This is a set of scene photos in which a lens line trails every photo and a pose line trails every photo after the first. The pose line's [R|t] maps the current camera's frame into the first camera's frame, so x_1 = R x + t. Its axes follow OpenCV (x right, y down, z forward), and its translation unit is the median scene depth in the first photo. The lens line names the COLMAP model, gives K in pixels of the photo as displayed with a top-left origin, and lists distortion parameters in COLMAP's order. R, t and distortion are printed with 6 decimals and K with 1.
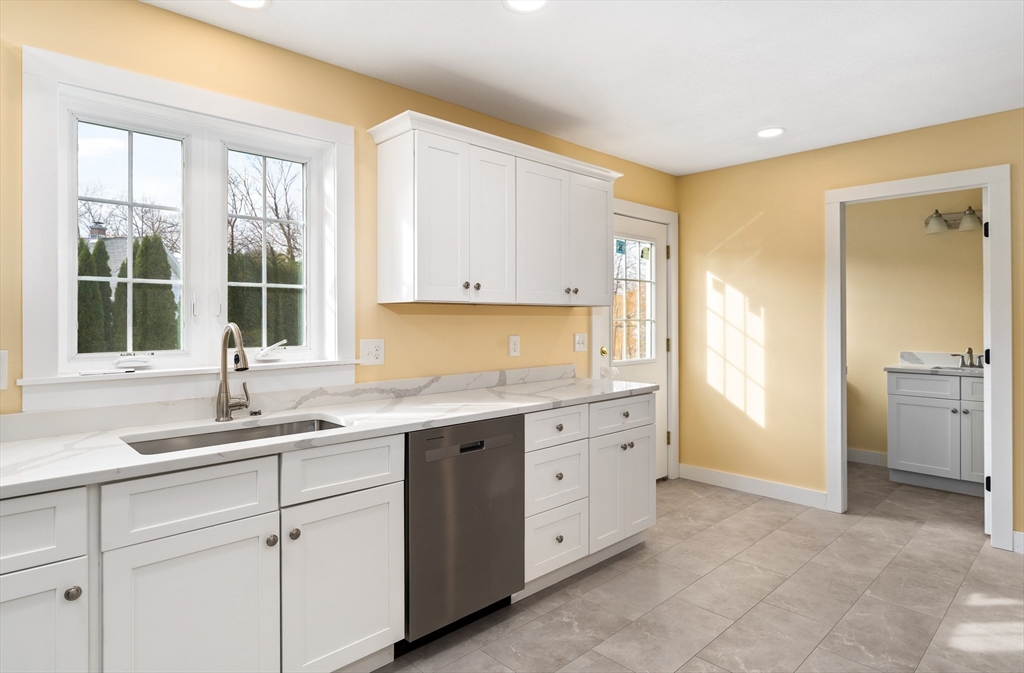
lens RADIAL K [[568.3, 0, 508.8], [0, 568.3, 315.8], [0, 0, 1]] dist [-0.000298, -0.000569]
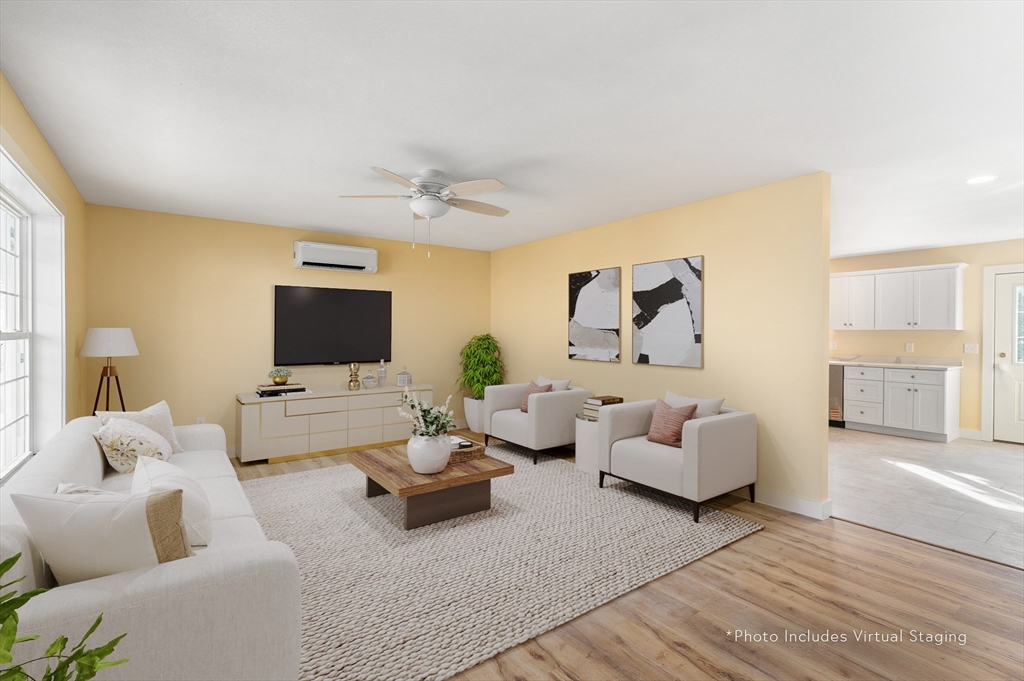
lens RADIAL K [[481.0, 0, 515.0], [0, 481.0, 335.7], [0, 0, 1]] dist [0.001122, 0.000684]
pose [[-0.132896, 0.009159, -0.991088, 2.553359], [0.000740, 0.999958, 0.009142, -0.015957], [0.991130, 0.000481, -0.132897, -0.385688]]
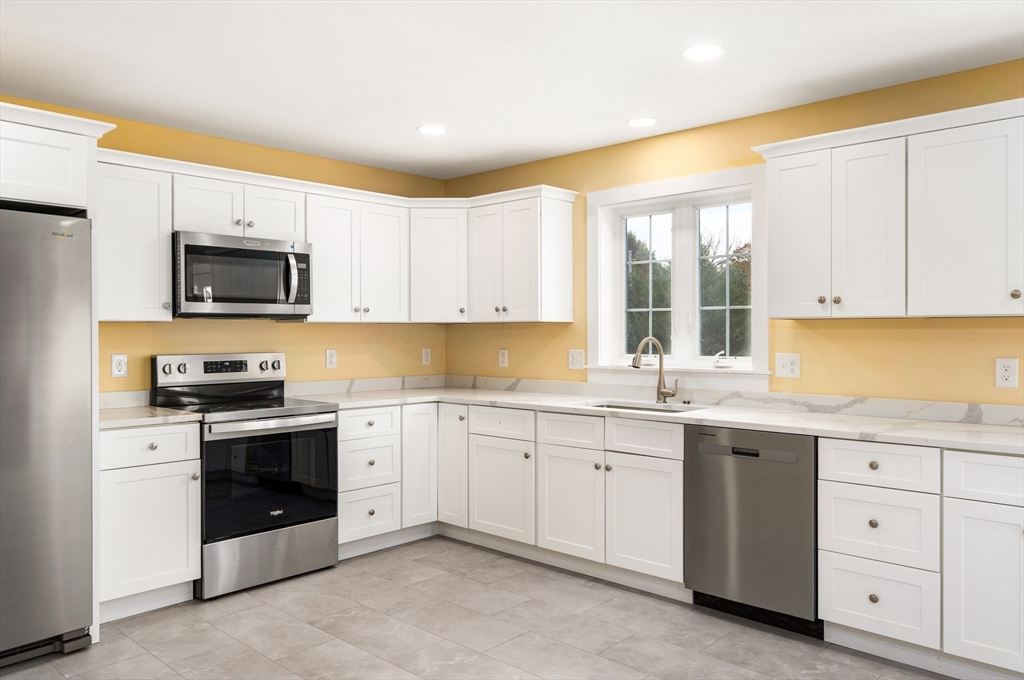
lens RADIAL K [[737.8, 0, 512.1], [0, 737.8, 337.9], [0, 0, 1]] dist [0.001761, 0.000615]
pose [[0.057367, 0.009525, -0.998308, 1.071263], [0.007493, 0.999922, 0.009971, -0.005712], [0.998325, -0.008053, 0.057291, 0.382535]]
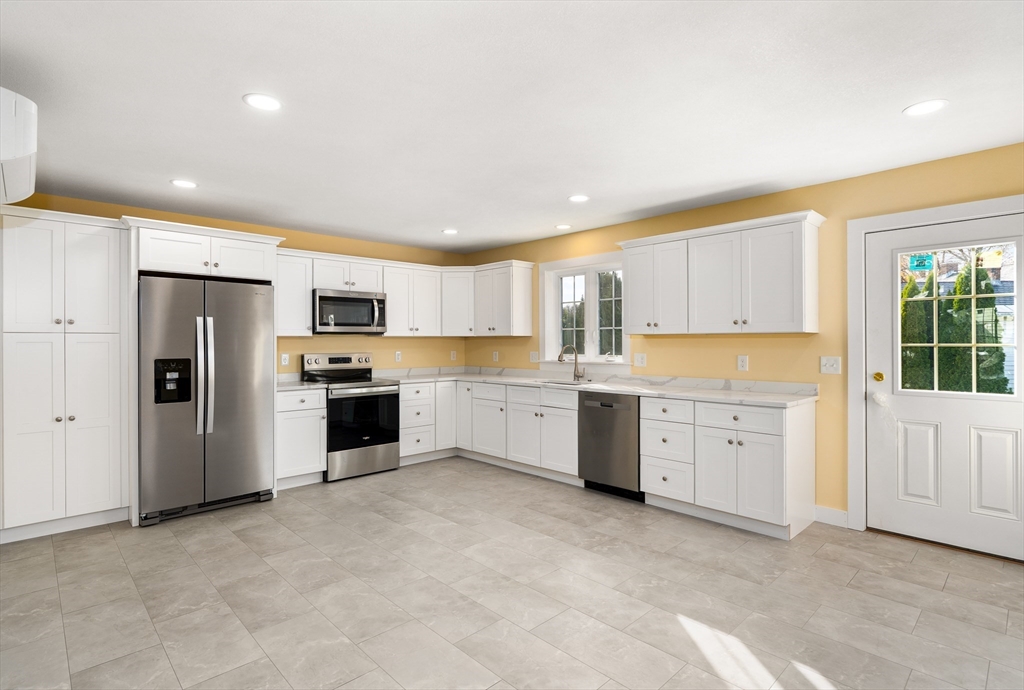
lens RADIAL K [[507.2, 0, 509.3], [0, 507.2, 340.0], [0, 0, 1]] dist [-0.004053, 0.000554]
pose [[0.001160, -0.000195, -0.999999, 1.447194], [0.008422, 0.999965, -0.000185, -0.007946], [0.999964, -0.008421, 0.001161, 0.521007]]
